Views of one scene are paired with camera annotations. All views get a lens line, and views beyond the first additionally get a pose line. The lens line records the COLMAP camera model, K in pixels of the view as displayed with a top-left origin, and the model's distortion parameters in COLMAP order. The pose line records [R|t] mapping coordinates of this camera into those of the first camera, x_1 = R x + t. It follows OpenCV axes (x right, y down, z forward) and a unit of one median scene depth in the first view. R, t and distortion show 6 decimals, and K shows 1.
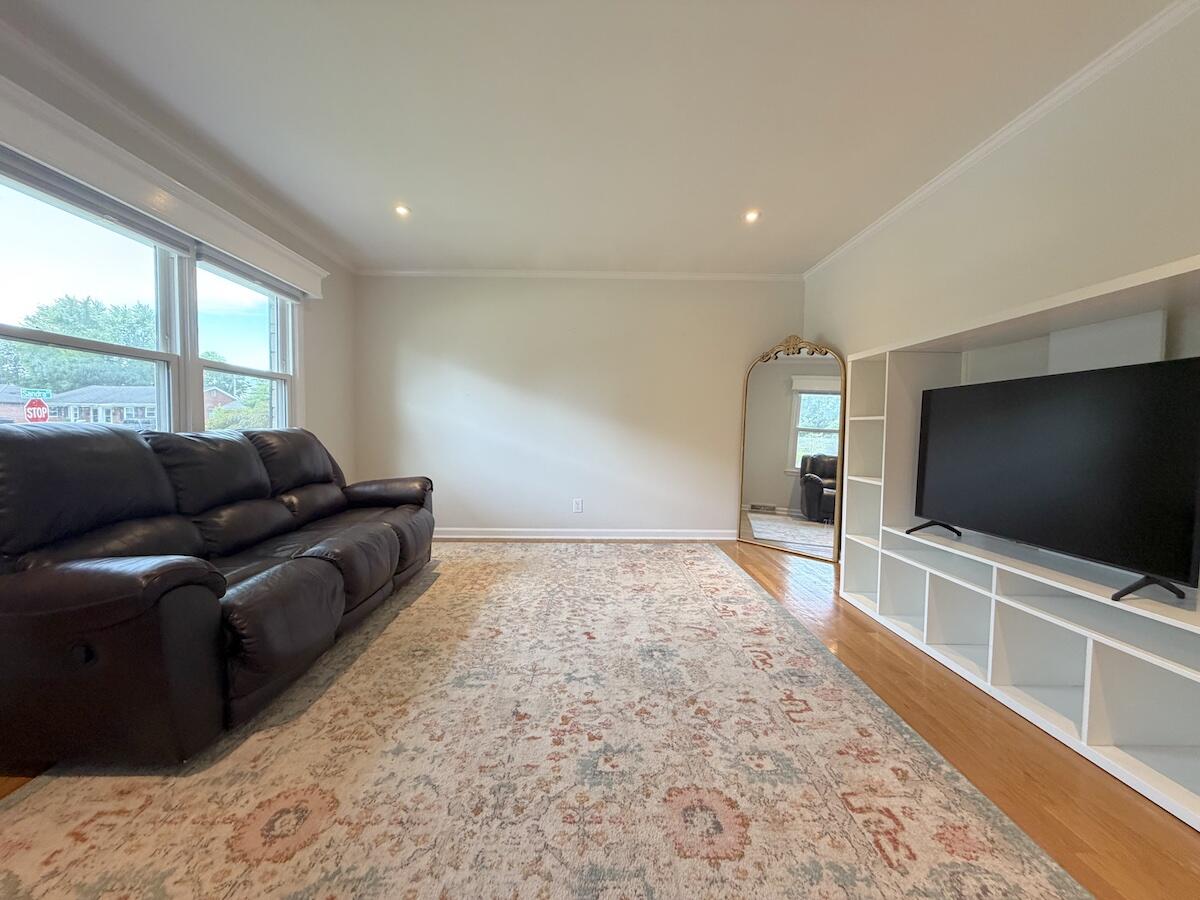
lens RADIAL K [[479.2, 0, 599.7], [0, 479.2, 452.2], [0, 0, 1]] dist [0.000865, 0.000171]
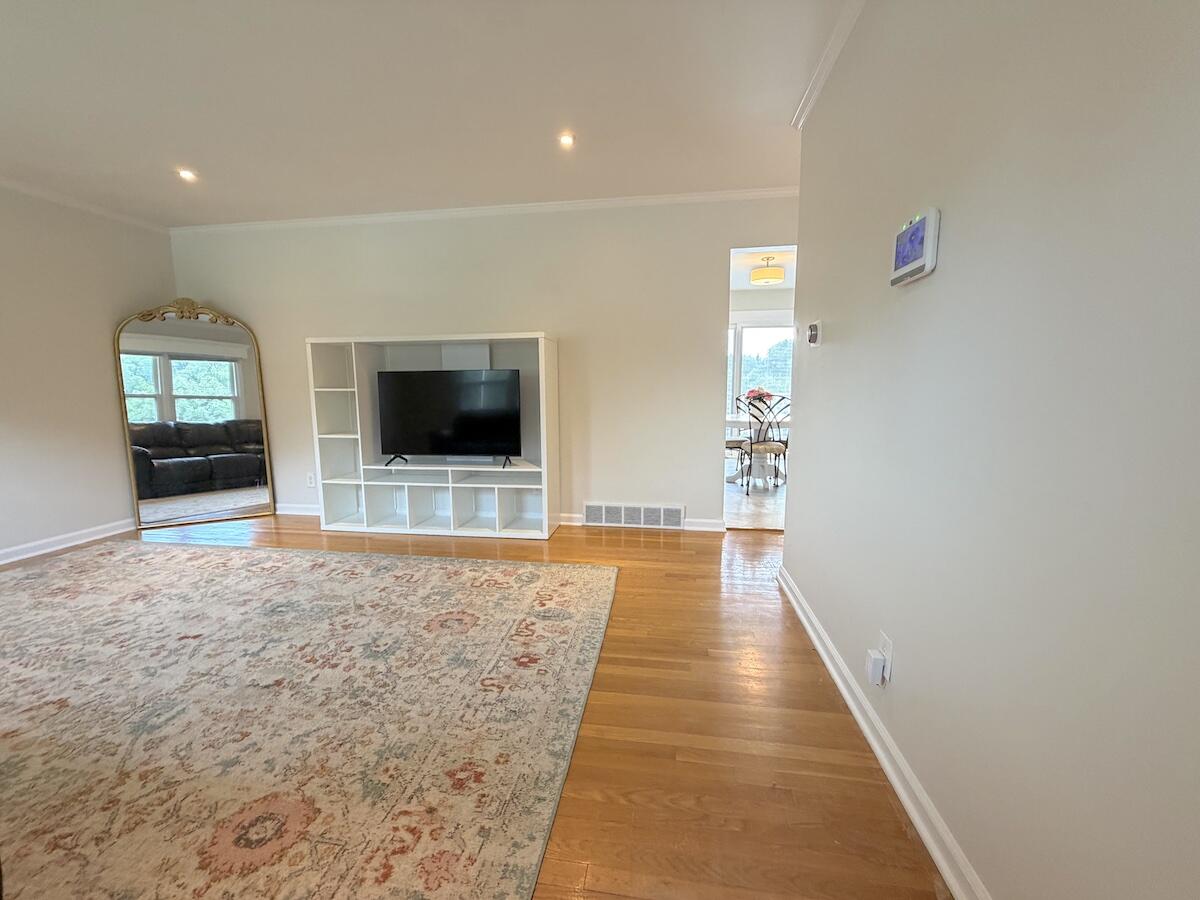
lens RADIAL K [[479.2, 0, 603.0], [0, 479.2, 449.8], [0, 0, 1]] dist [0.000865, 0.000171]
pose [[0.155800, -0.141474, 0.977605, -0.733290], [0.052816, 0.989468, 0.134773, -0.051473], [-0.986376, 0.030635, 0.161631, 0.064399]]
